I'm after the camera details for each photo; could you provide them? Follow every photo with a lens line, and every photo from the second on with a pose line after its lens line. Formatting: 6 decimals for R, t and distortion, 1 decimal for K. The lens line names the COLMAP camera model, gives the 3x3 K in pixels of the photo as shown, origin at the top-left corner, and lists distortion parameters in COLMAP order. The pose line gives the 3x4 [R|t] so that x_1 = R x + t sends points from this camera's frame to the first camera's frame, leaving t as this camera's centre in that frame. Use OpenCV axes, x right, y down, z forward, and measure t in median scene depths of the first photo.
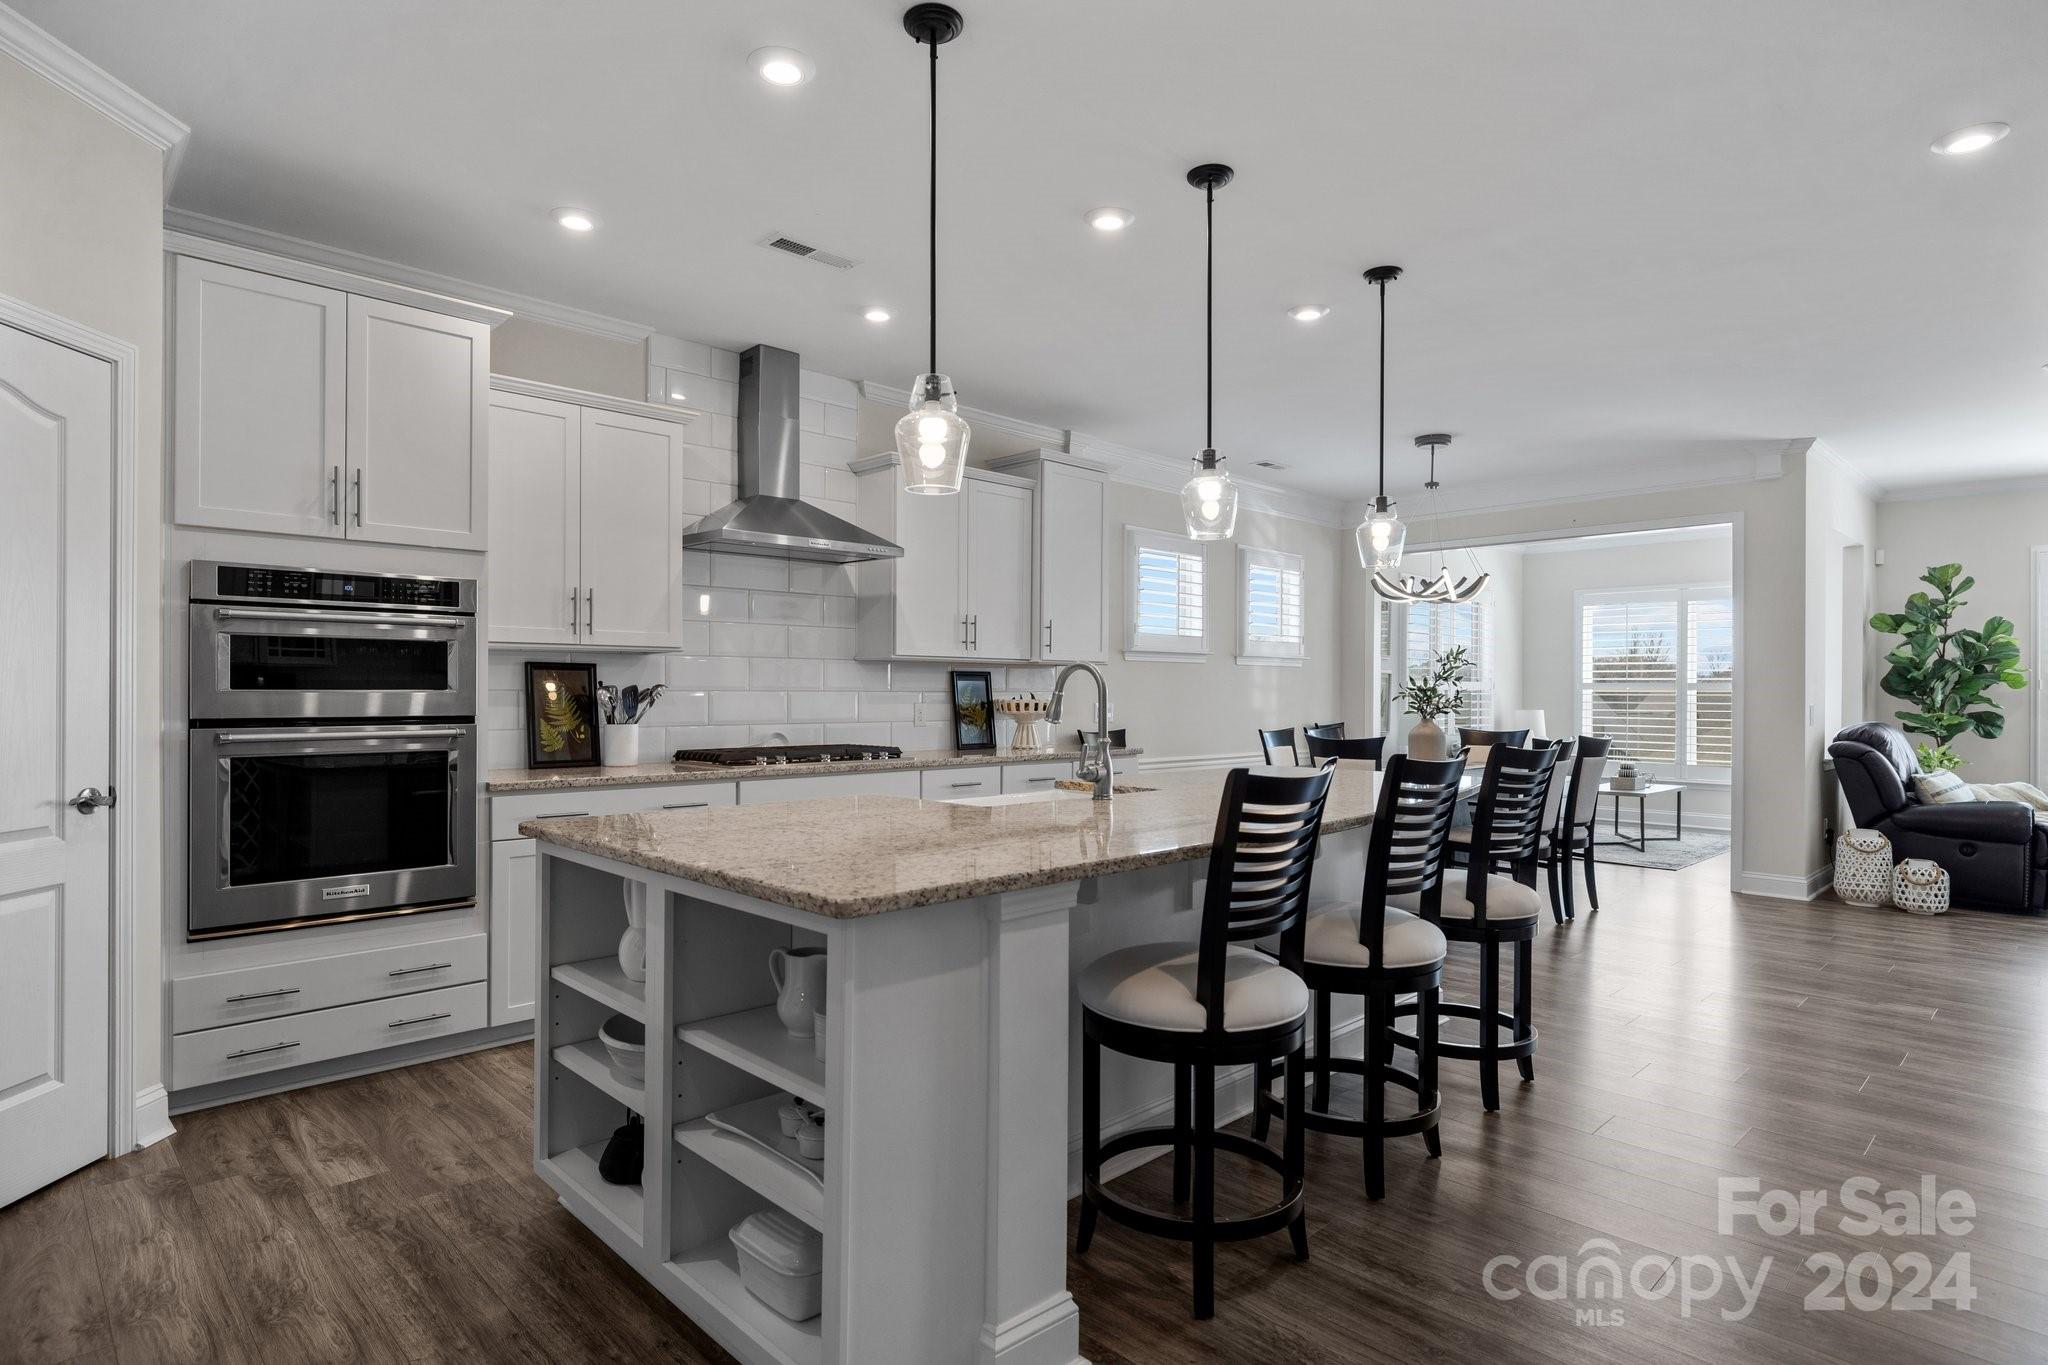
lens RADIAL K [[1074.5, 0, 1028.4], [0, 1074.5, 692.4], [0, 0, 1]] dist [-0.000310, 0.000095]
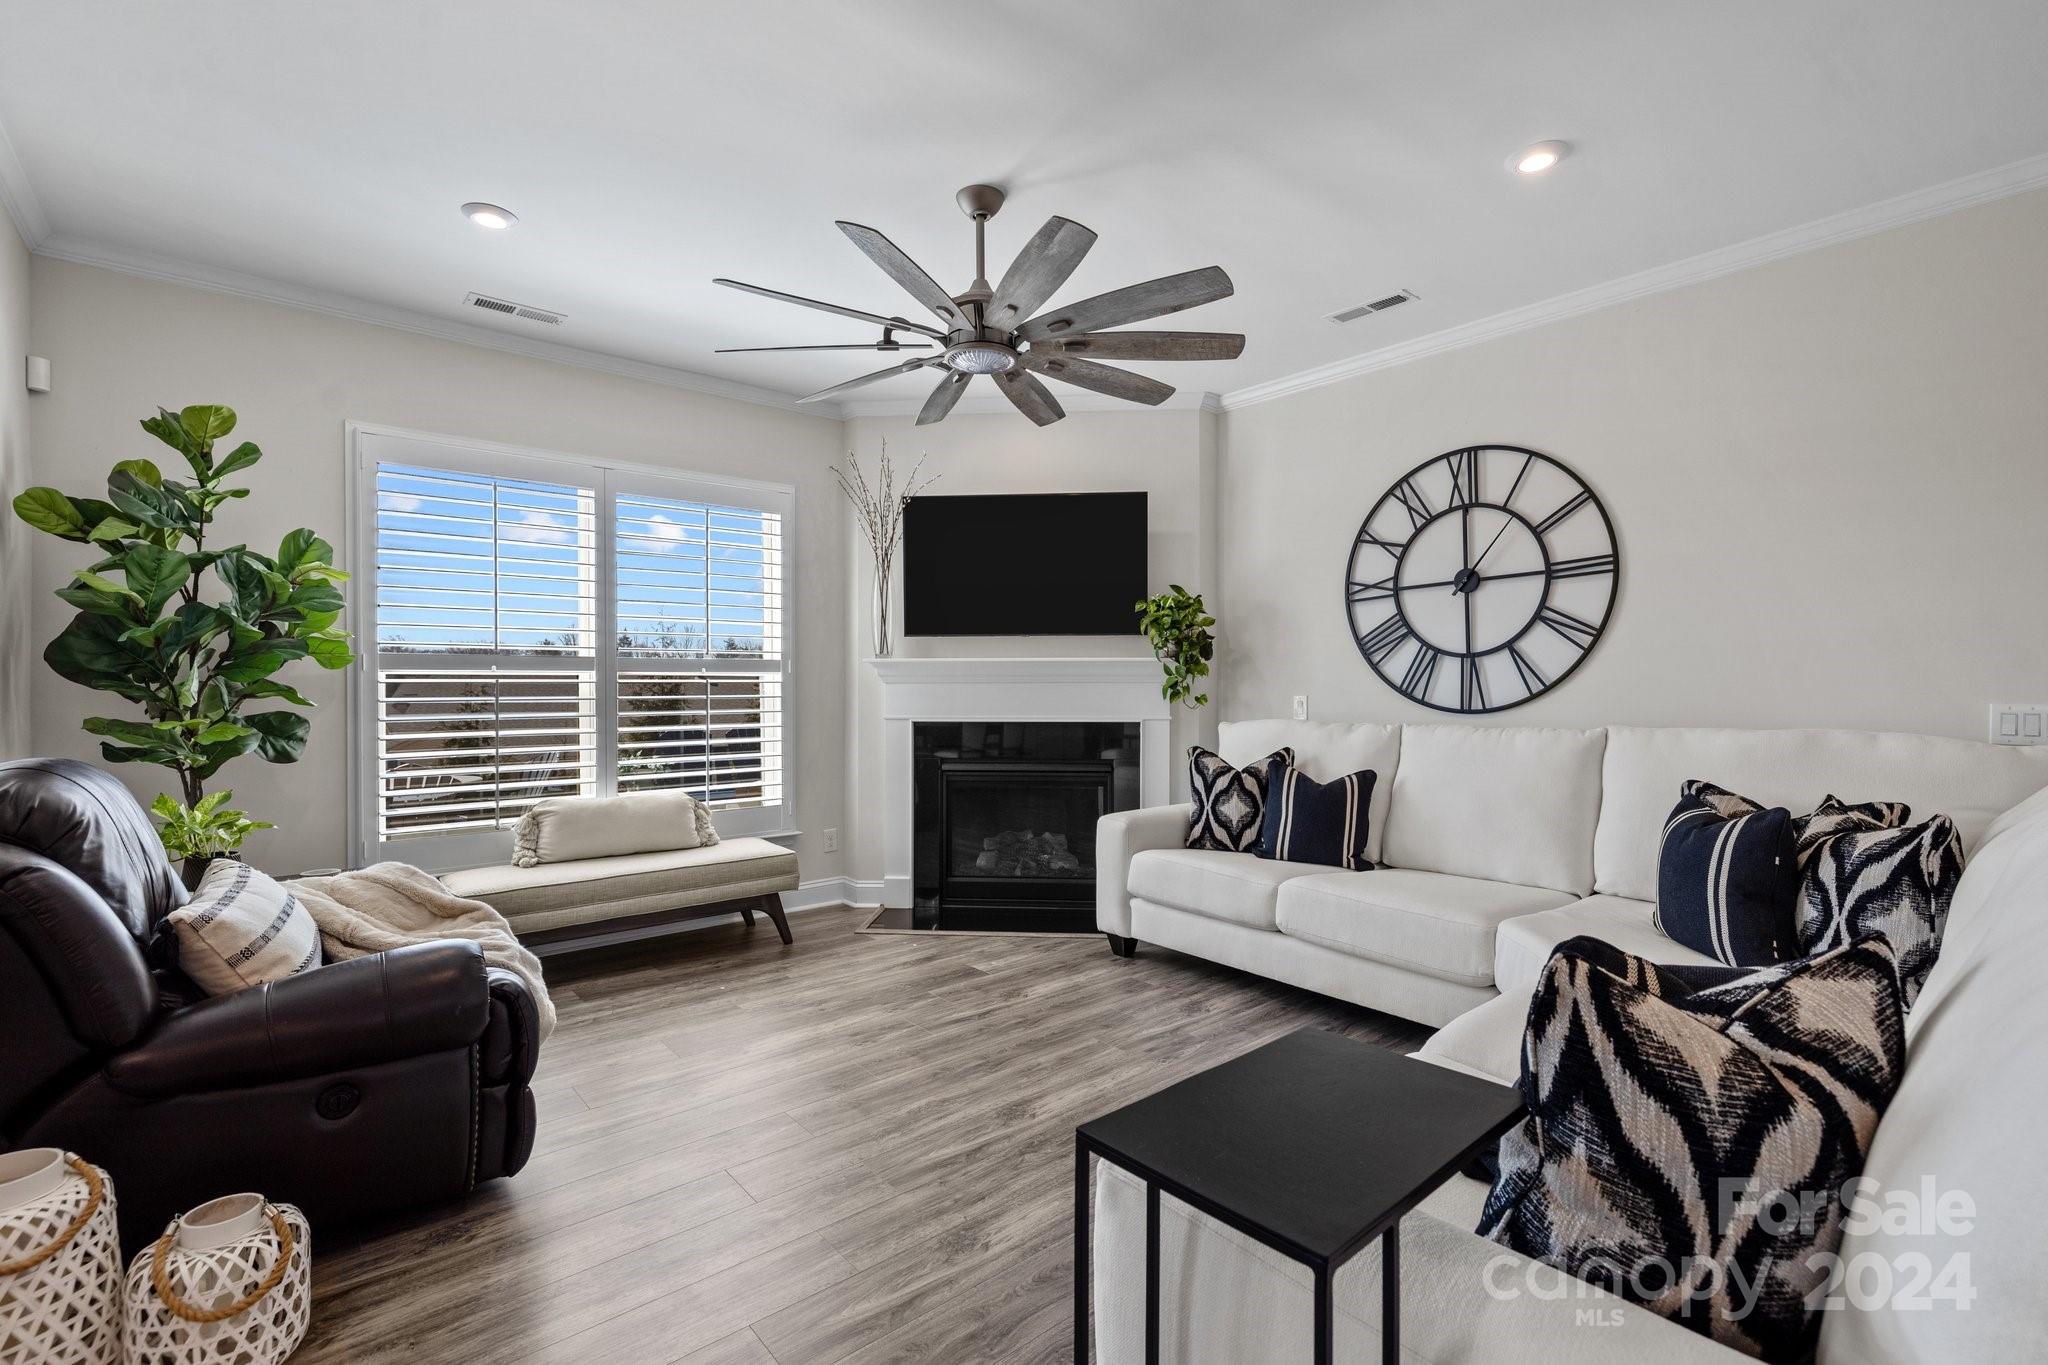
lens RADIAL K [[906.2, 0, 1028.7], [0, 906.2, 684.9], [0, 0, 1]] dist [-0.000968, -0.000311]
pose [[0.060954, -0.007475, 0.998113, 0.479533], [0.002769, 0.999969, 0.007319, 0.002358], [-0.998137, 0.002318, 0.060973, 0.615430]]
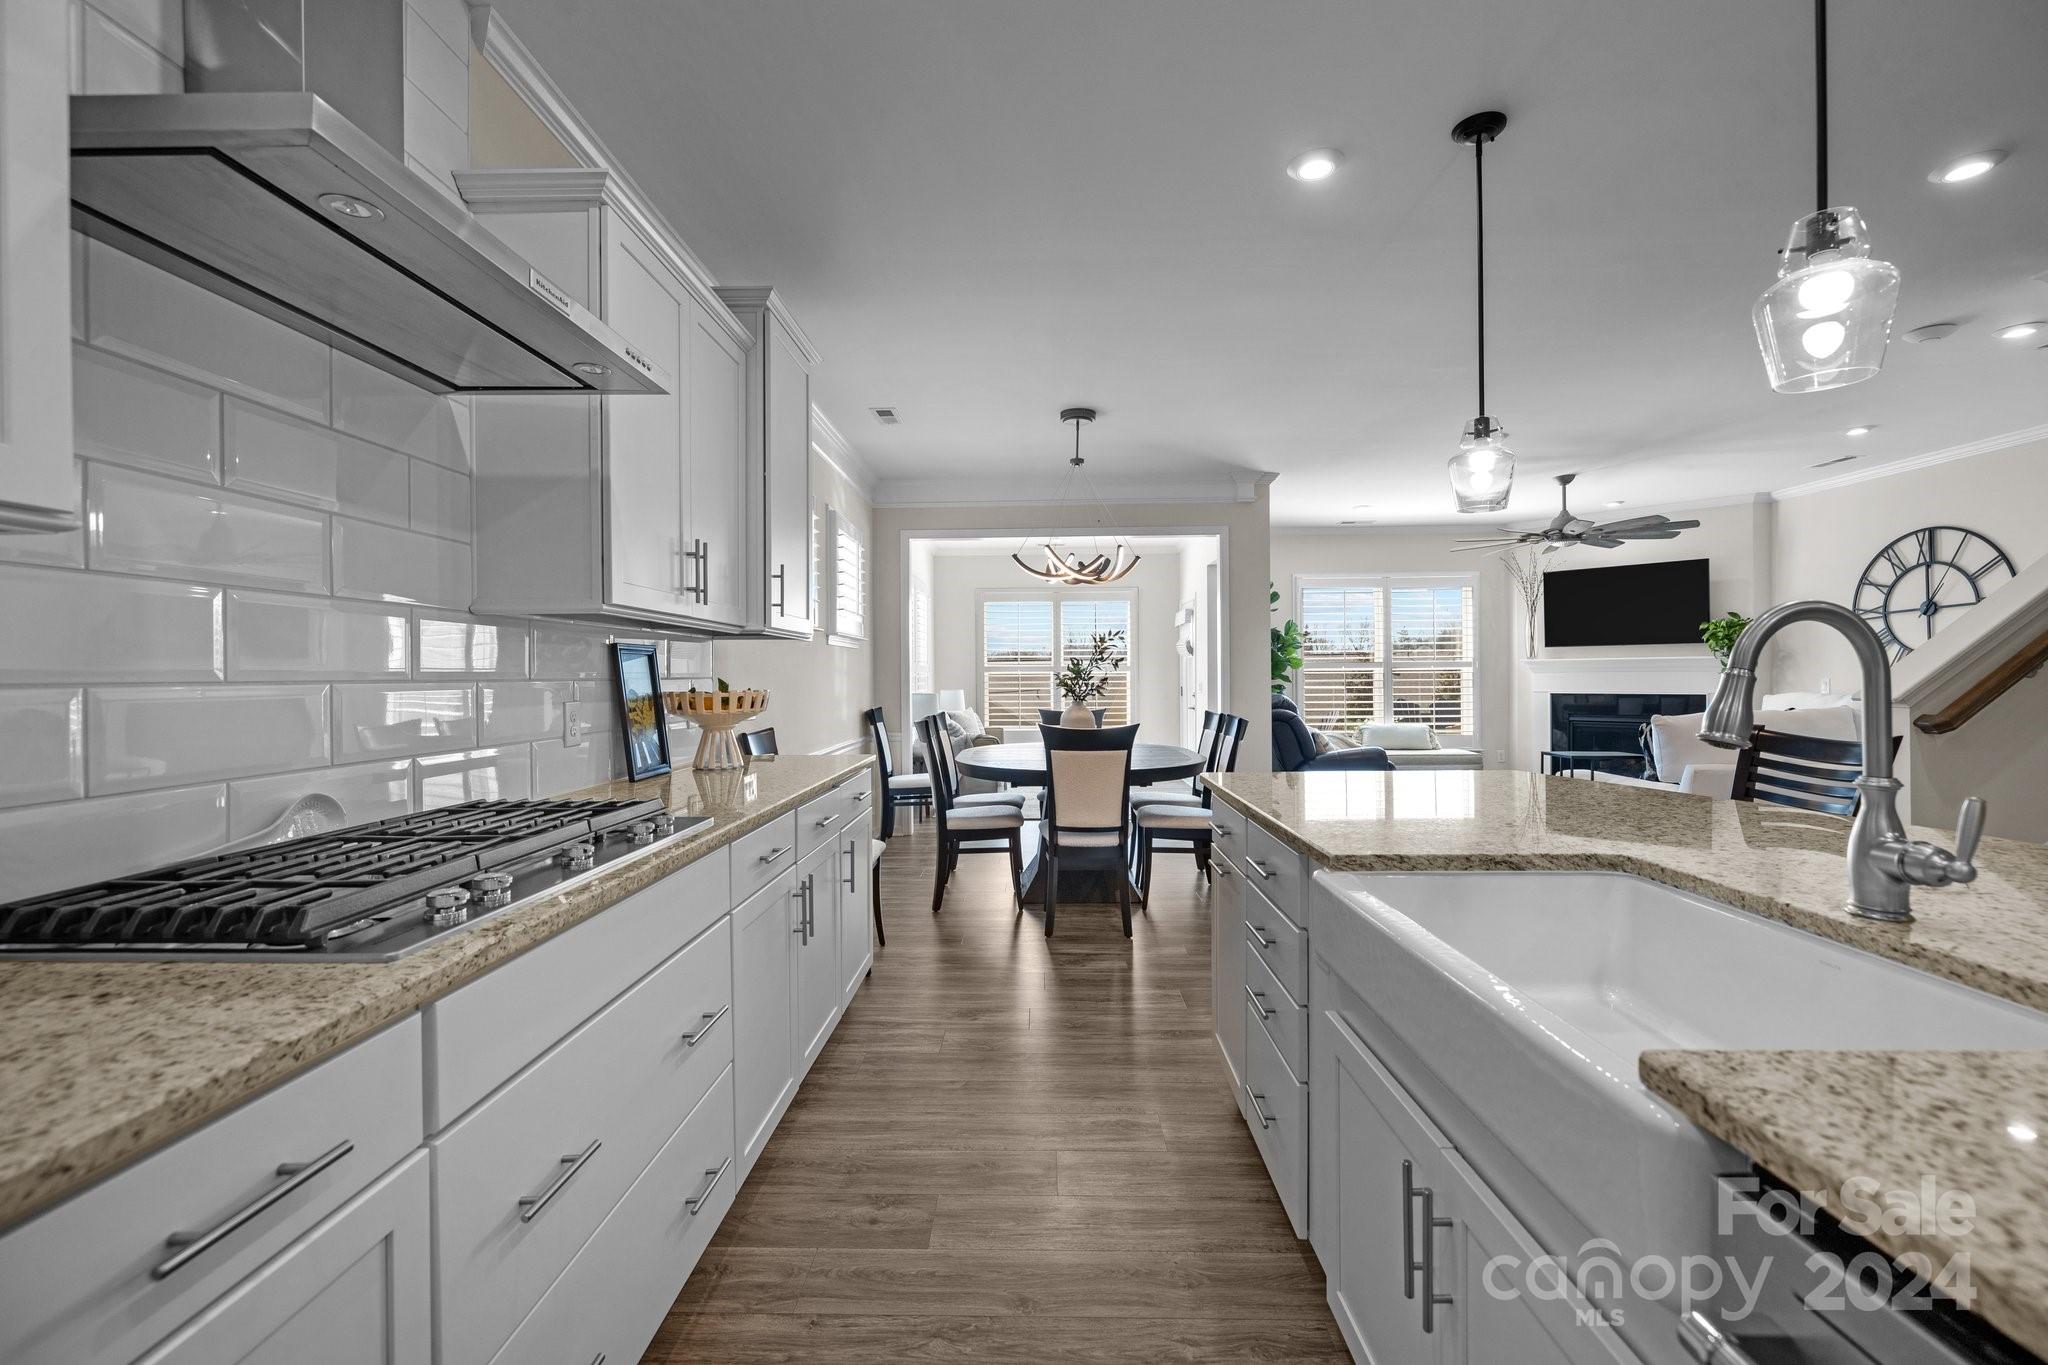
lens RADIAL K [[858.9, 0, 1021.0], [0, 858.9, 675.1], [0, 0, 1]] dist [0.000197, -0.000045]
pose [[0.712113, -0.009554, 0.702000, -0.181602], [0.011980, 0.999927, 0.001456, -0.000925], [-0.701962, 0.007373, 0.712176, 0.418274]]
